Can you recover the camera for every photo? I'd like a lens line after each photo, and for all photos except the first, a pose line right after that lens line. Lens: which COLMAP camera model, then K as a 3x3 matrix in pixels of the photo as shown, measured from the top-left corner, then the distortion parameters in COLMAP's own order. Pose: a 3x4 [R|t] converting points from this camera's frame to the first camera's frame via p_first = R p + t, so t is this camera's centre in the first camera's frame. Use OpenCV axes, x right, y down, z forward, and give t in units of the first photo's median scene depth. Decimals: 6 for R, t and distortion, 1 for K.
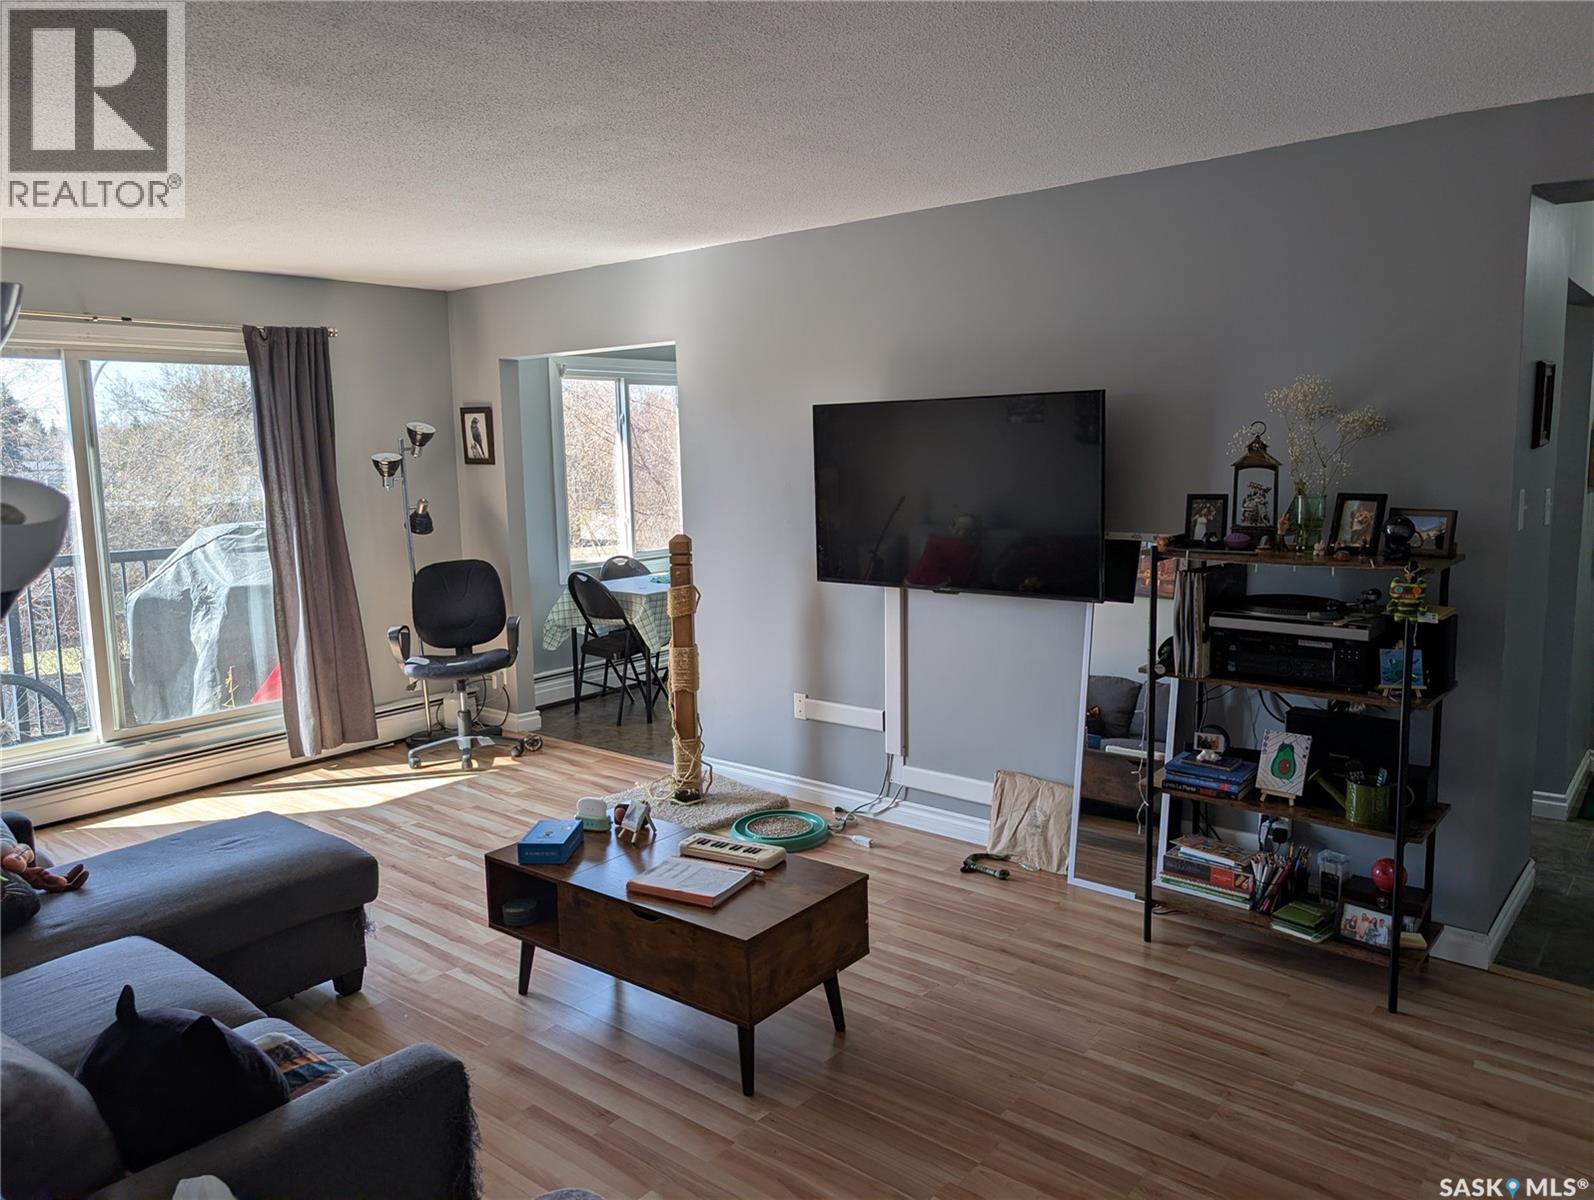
lens RADIAL K [[1144.2, 0, 805.1], [0, 1144.2, 587.6], [0, 0, 1]] dist [0.031439, -0.039130]
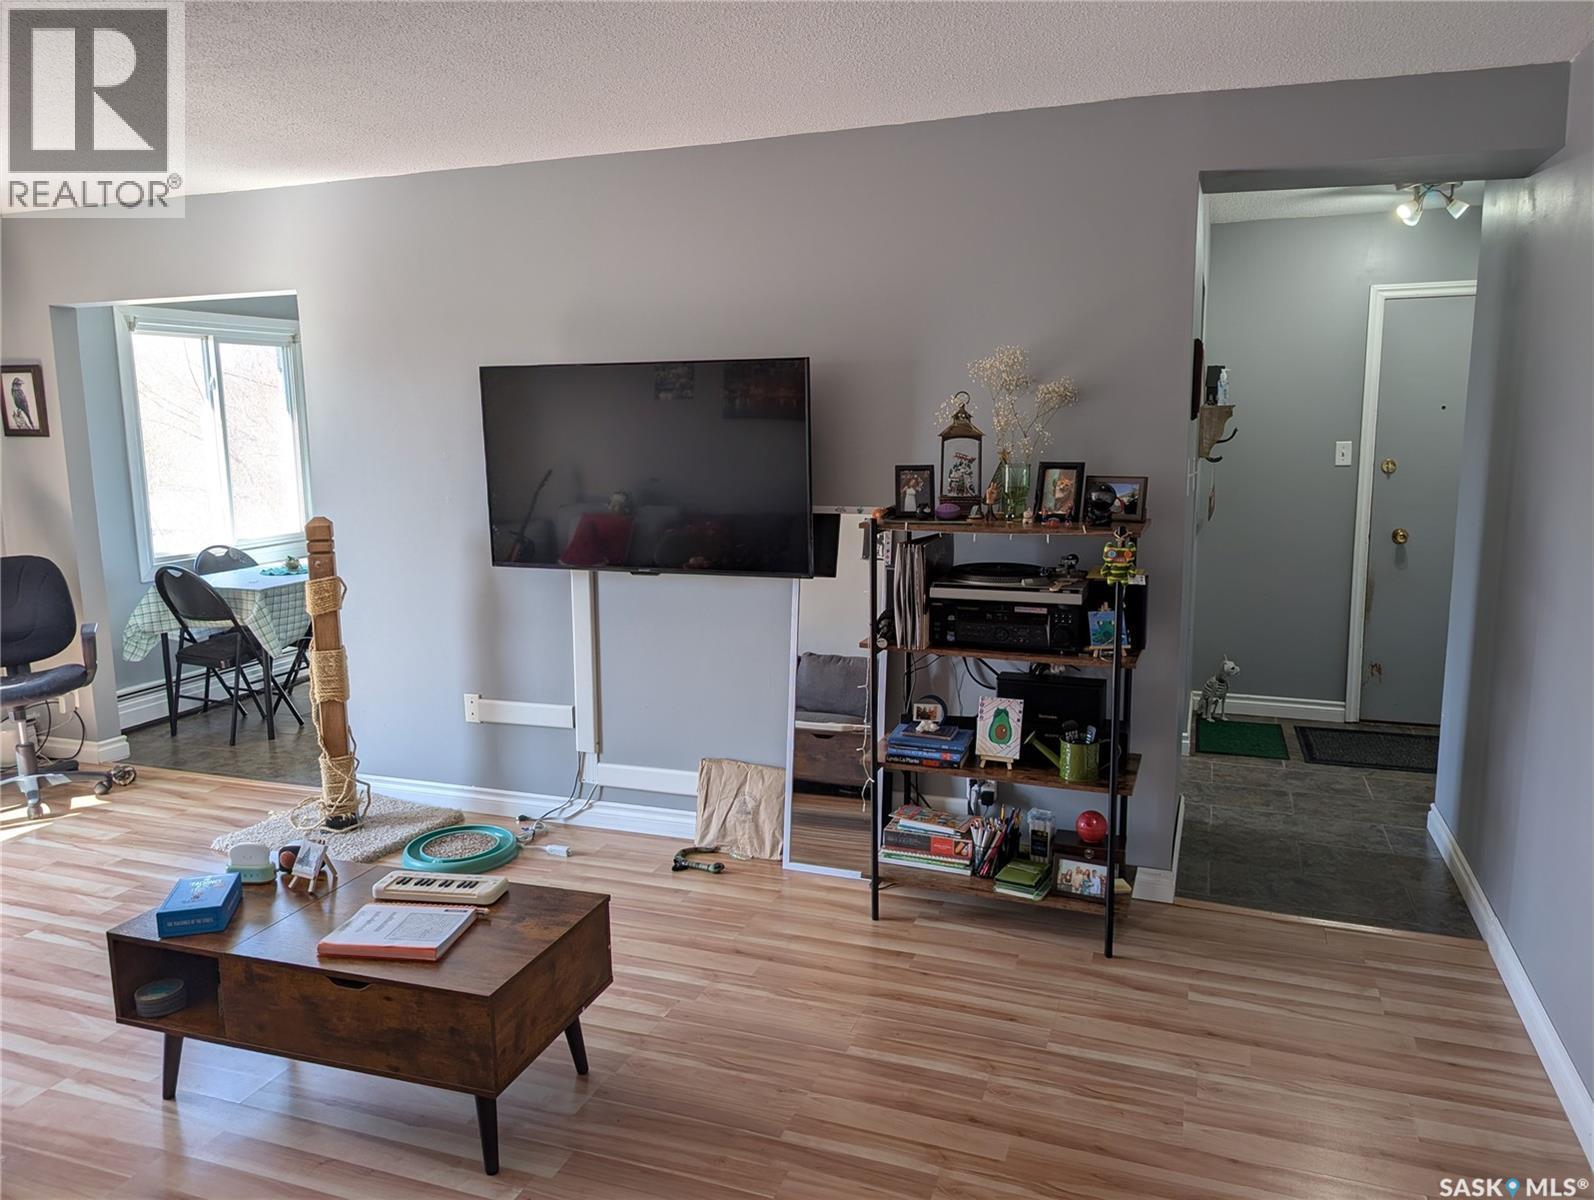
lens RADIAL K [[1144.2, 0, 805.1], [0, 1144.2, 587.6], [0, 0, 1]] dist [0.031439, -0.039130]
pose [[0.941813, -0.042687, 0.333417, -0.075800], [0.036603, 0.999029, 0.024511, -0.002881], [-0.334139, -0.010881, 0.942461, 0.098039]]
